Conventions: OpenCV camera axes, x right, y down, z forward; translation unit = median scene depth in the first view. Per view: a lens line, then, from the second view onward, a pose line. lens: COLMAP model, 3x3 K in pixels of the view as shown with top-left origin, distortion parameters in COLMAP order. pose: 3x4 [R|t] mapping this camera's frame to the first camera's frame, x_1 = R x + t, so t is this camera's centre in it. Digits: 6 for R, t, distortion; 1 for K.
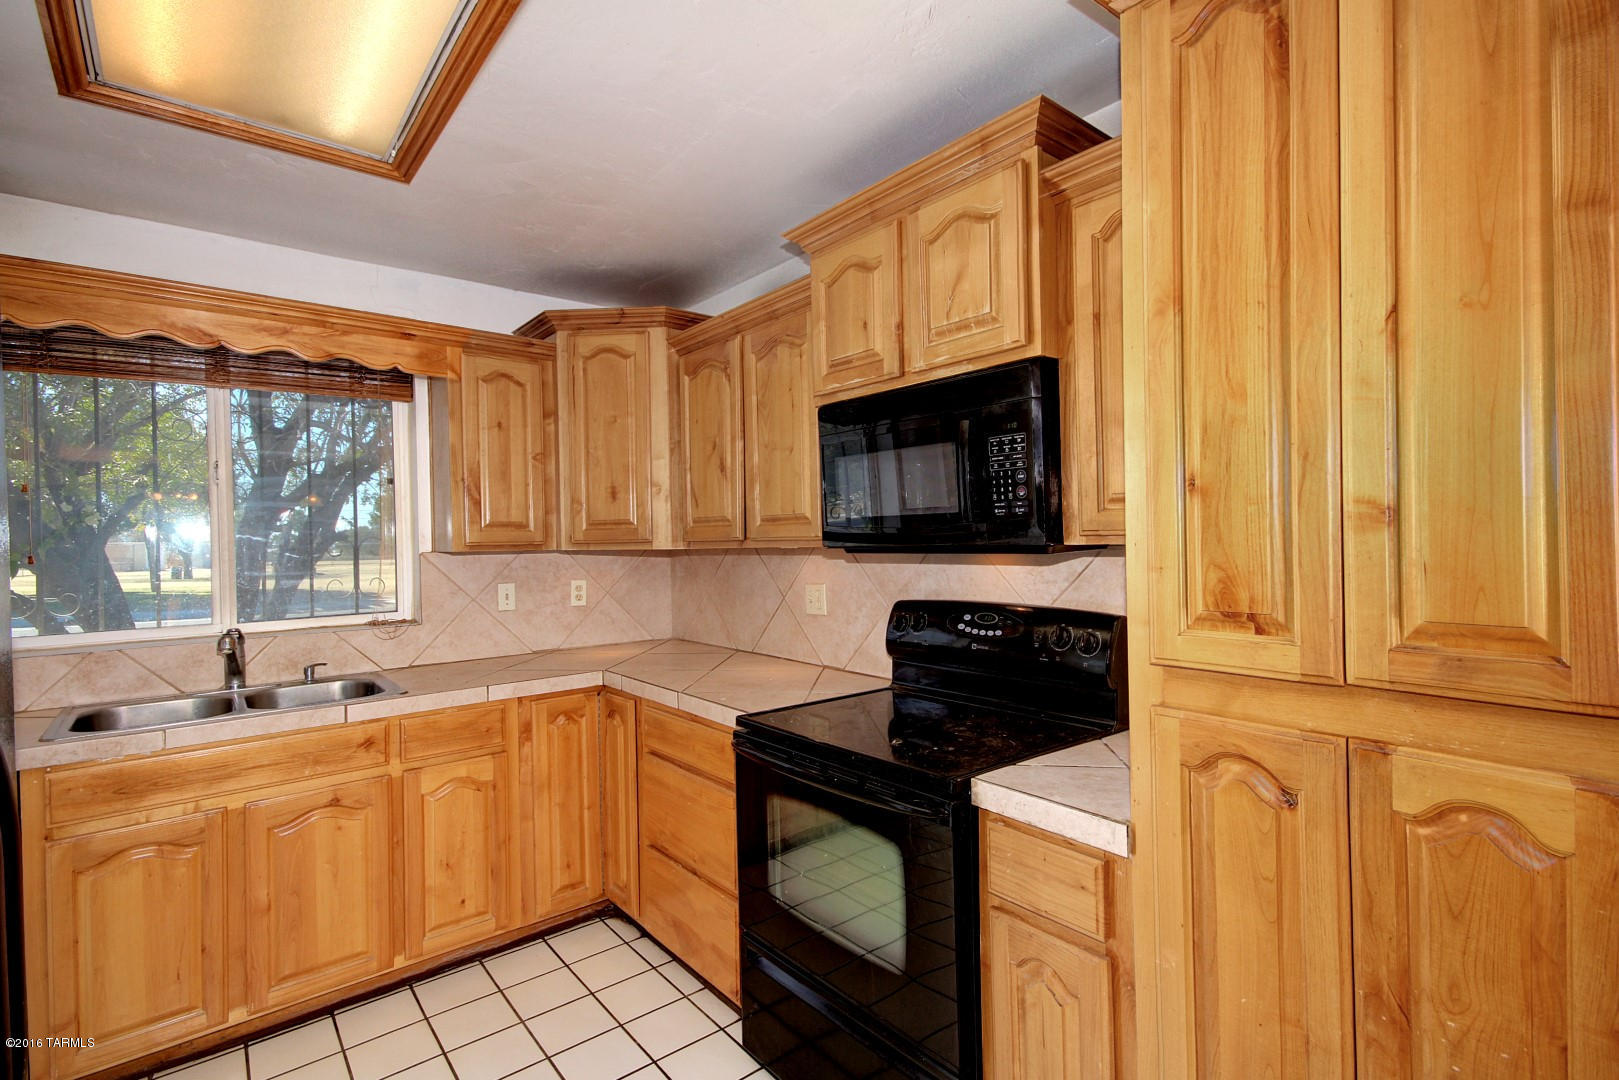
lens RADIAL K [[771.0, 0, 807.9], [0, 771.0, 540.9], [0, 0, 1]] dist [-0.010797, -0.003639]
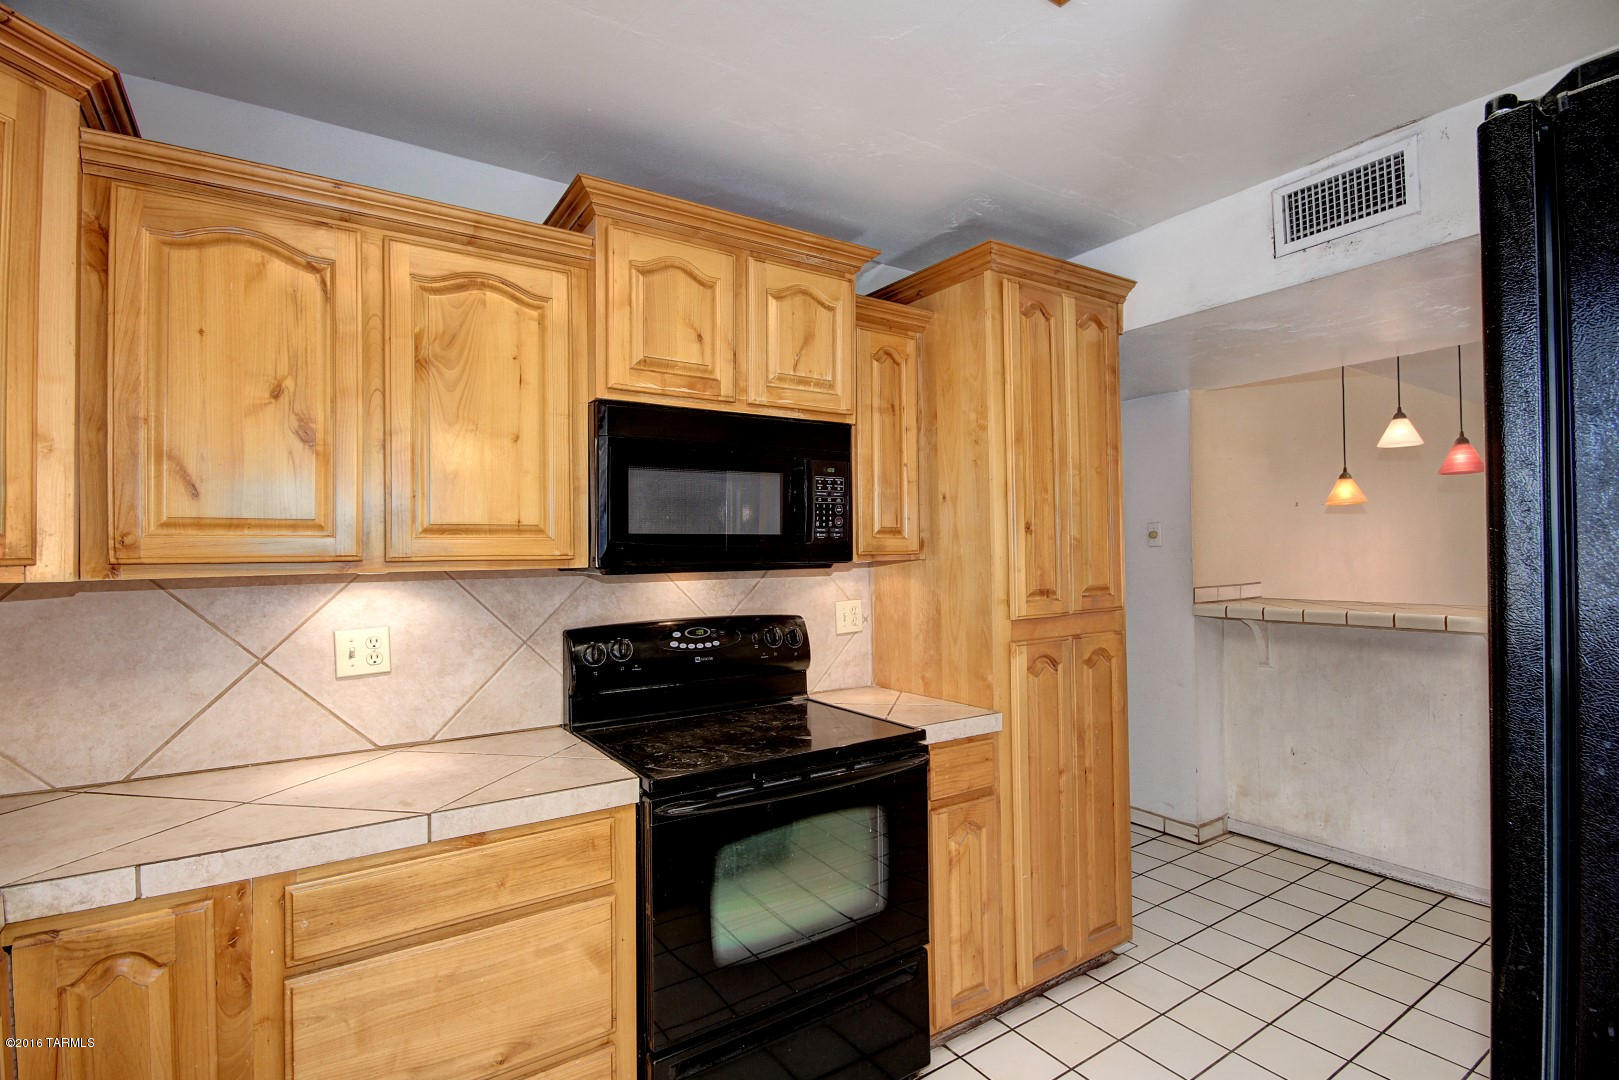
lens RADIAL K [[771.0, 0, 811.8], [0, 771.0, 542.7], [0, 0, 1]] dist [-0.010797, -0.003639]
pose [[0.070135, 0.033944, 0.996960, -0.995984], [0.017221, 0.999231, -0.035233, 0.018300], [-0.997389, 0.019640, 0.069496, 0.903176]]
